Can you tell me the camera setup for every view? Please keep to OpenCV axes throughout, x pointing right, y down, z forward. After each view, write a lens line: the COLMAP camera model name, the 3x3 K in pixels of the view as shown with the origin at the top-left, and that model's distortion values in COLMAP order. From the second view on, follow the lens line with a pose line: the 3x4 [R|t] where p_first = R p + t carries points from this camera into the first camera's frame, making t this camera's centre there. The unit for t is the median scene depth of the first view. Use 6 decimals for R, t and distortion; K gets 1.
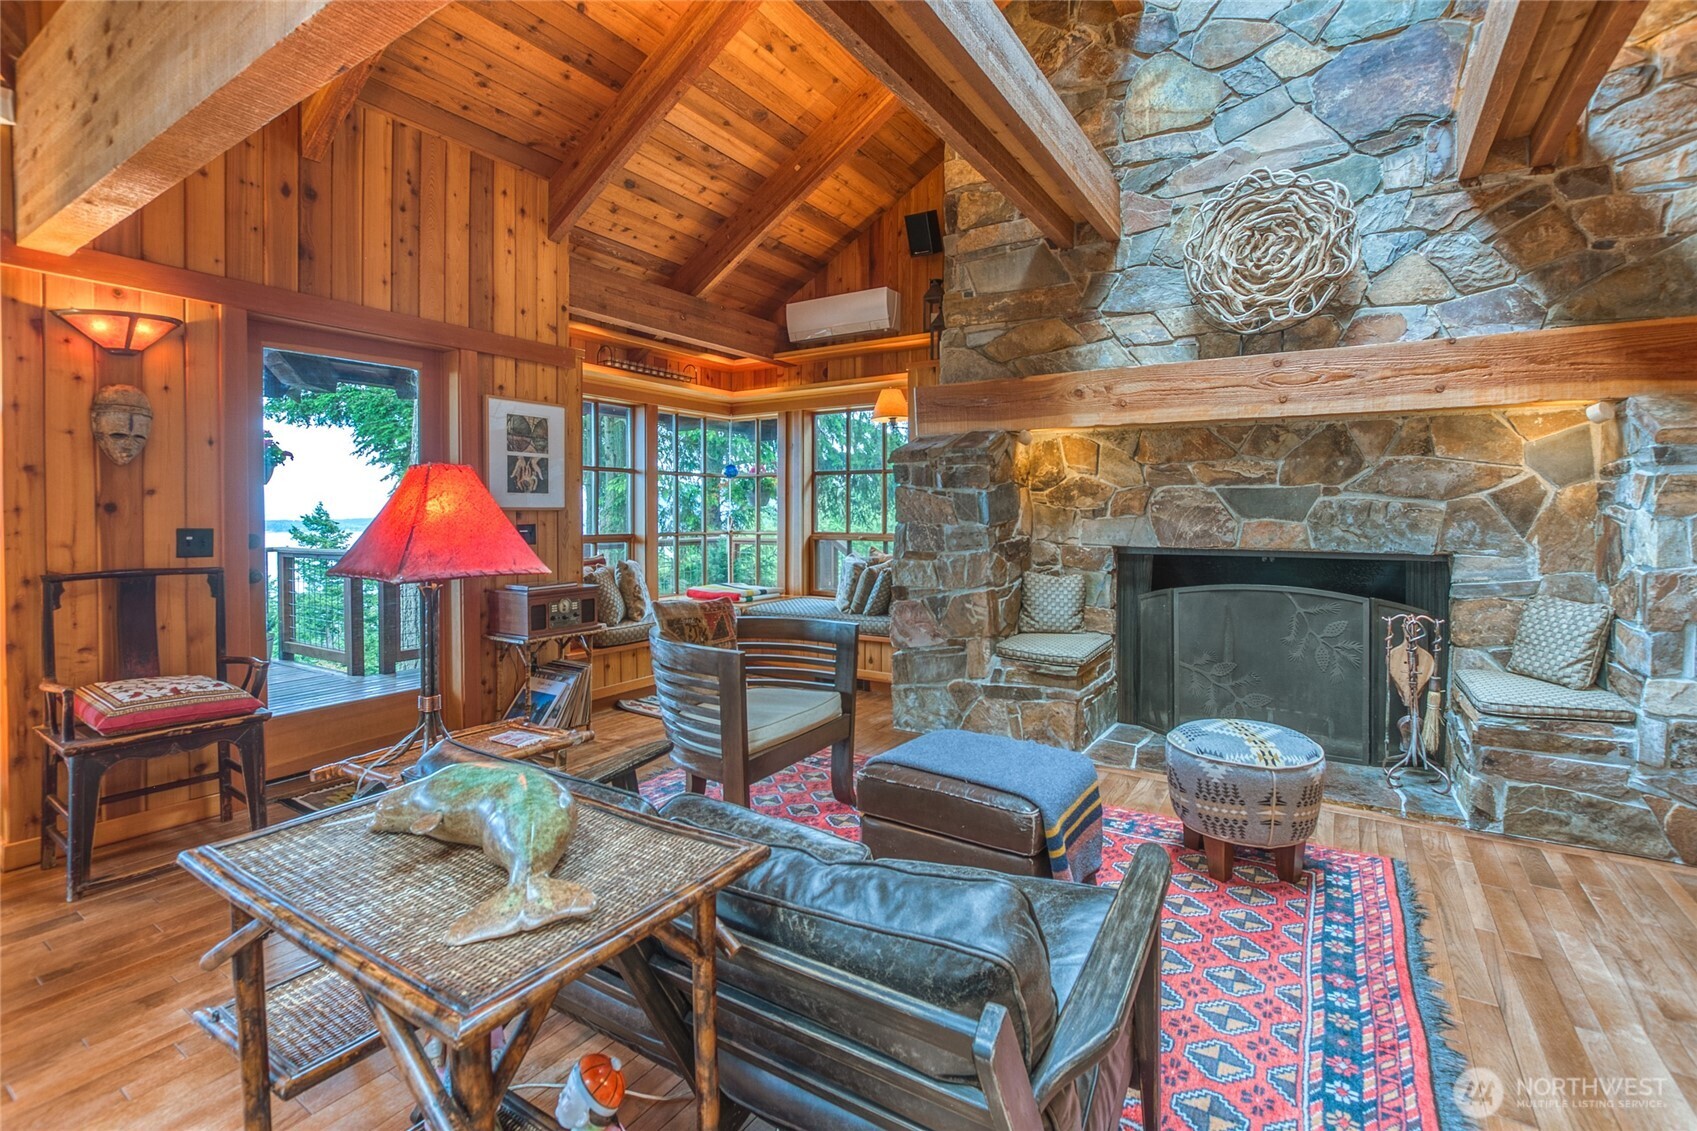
lens RADIAL K [[759.6, 0, 868.2], [0, 759.6, 519.2], [0, 0, 1]] dist [-0.015640, 0.002376]
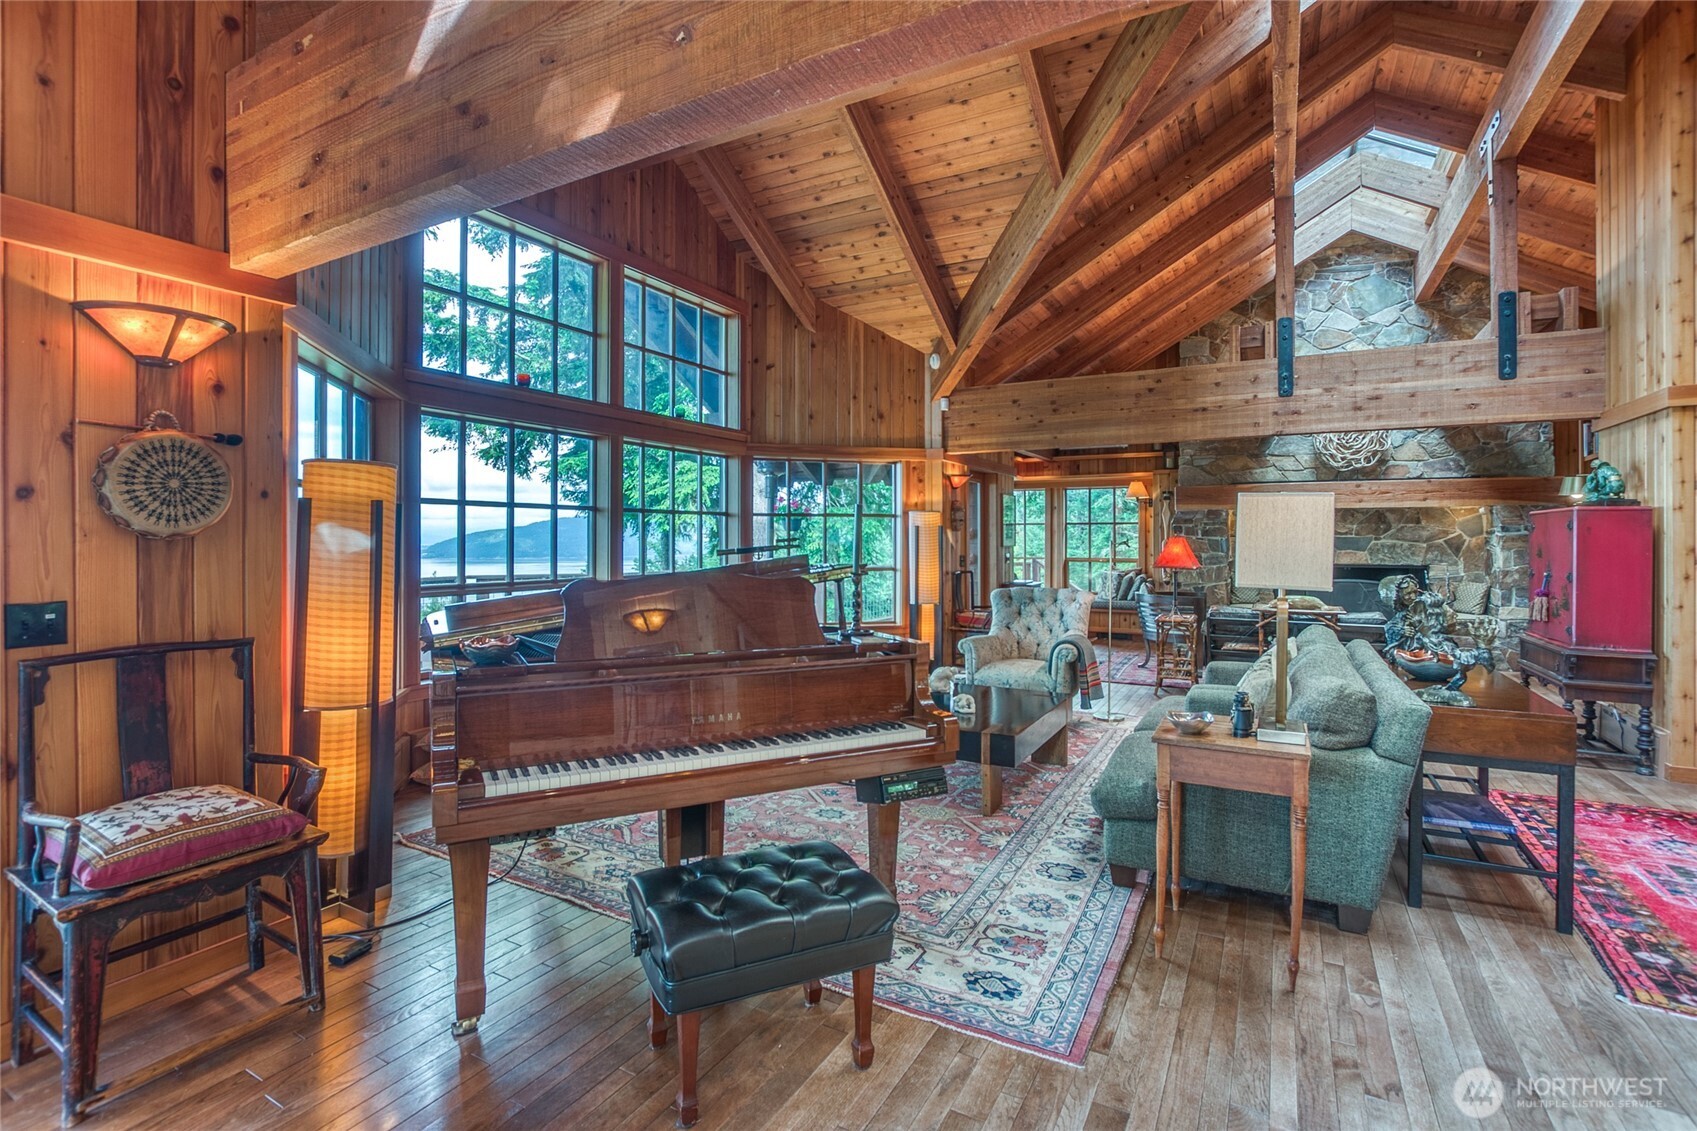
lens RADIAL K [[759.6, 0, 862.6], [0, 759.6, 538.4], [0, 0, 1]] dist [-0.015640, 0.002376]
pose [[0.998666, 0.001055, 0.051625, -1.128719], [-0.000316, 0.999898, -0.014310, -0.004191], [-0.051634, 0.014274, 0.998564, -1.281988]]
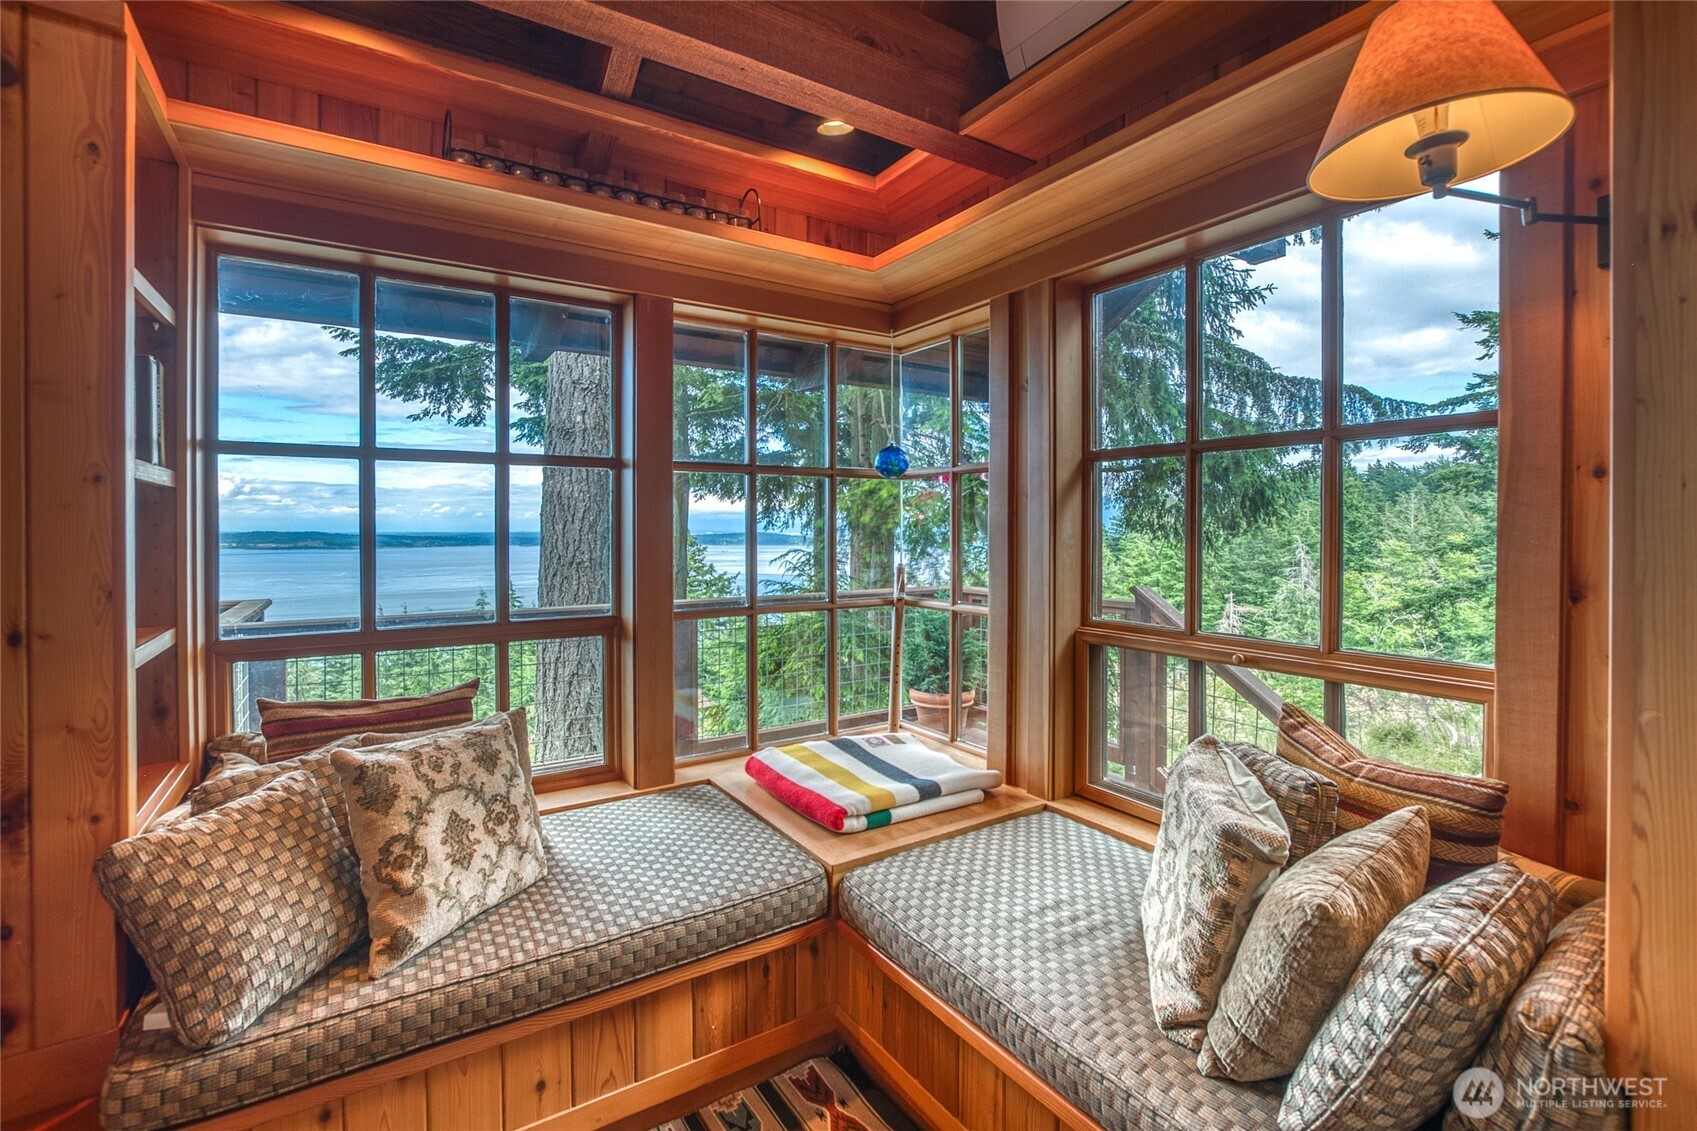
lens RADIAL K [[759.6, 0, 842.6], [0, 759.6, 524.5], [0, 0, 1]] dist [-0.015640, 0.002376]
pose [[0.900280, -0.002644, -0.435302, -0.035534], [-0.002992, 0.999920, -0.012261, -0.041639], [0.435300, 0.012341, 0.900201, 1.120613]]
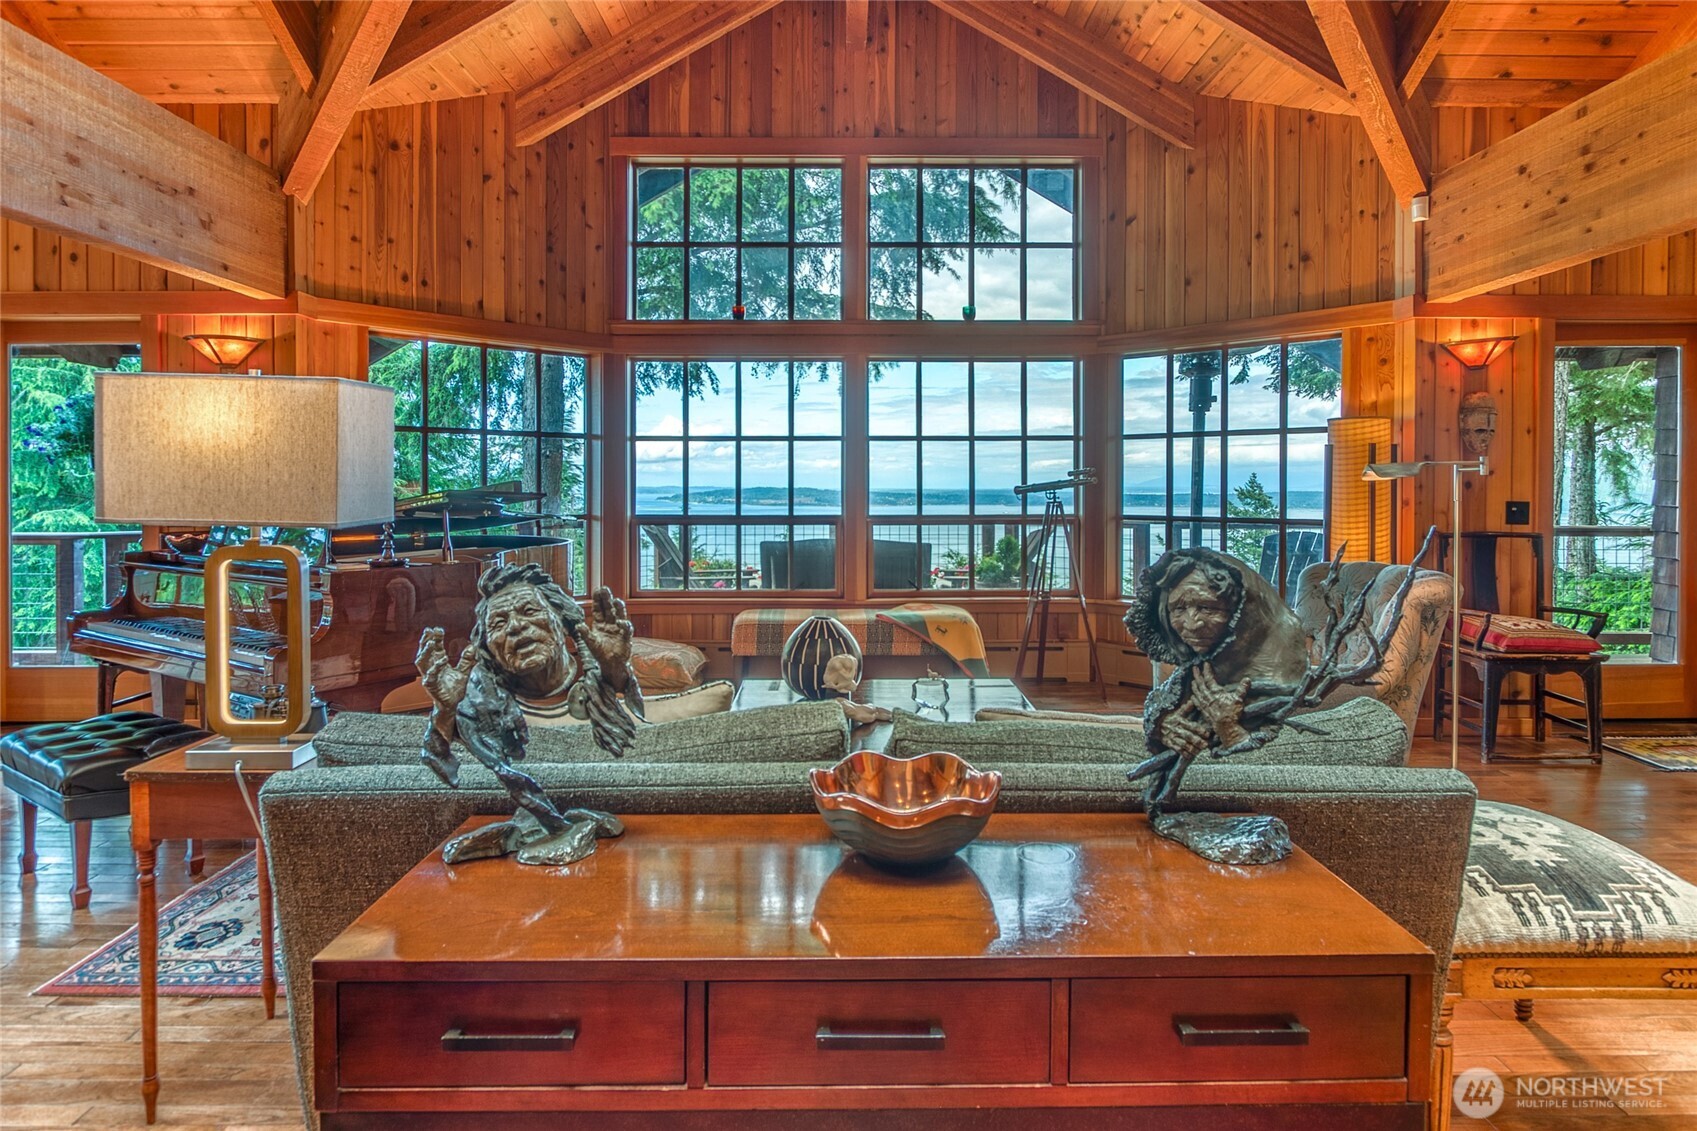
lens RADIAL K [[960.8, 0, 855.0], [0, 960.8, 495.7], [0, 0, 1]] dist [-0.013166, 0.006446]
pose [[0.532342, 0.013062, -0.846429, -0.113874], [-0.011782, 0.999898, 0.008020, 0.002533], [0.846447, 0.005703, 0.532442, -0.642787]]
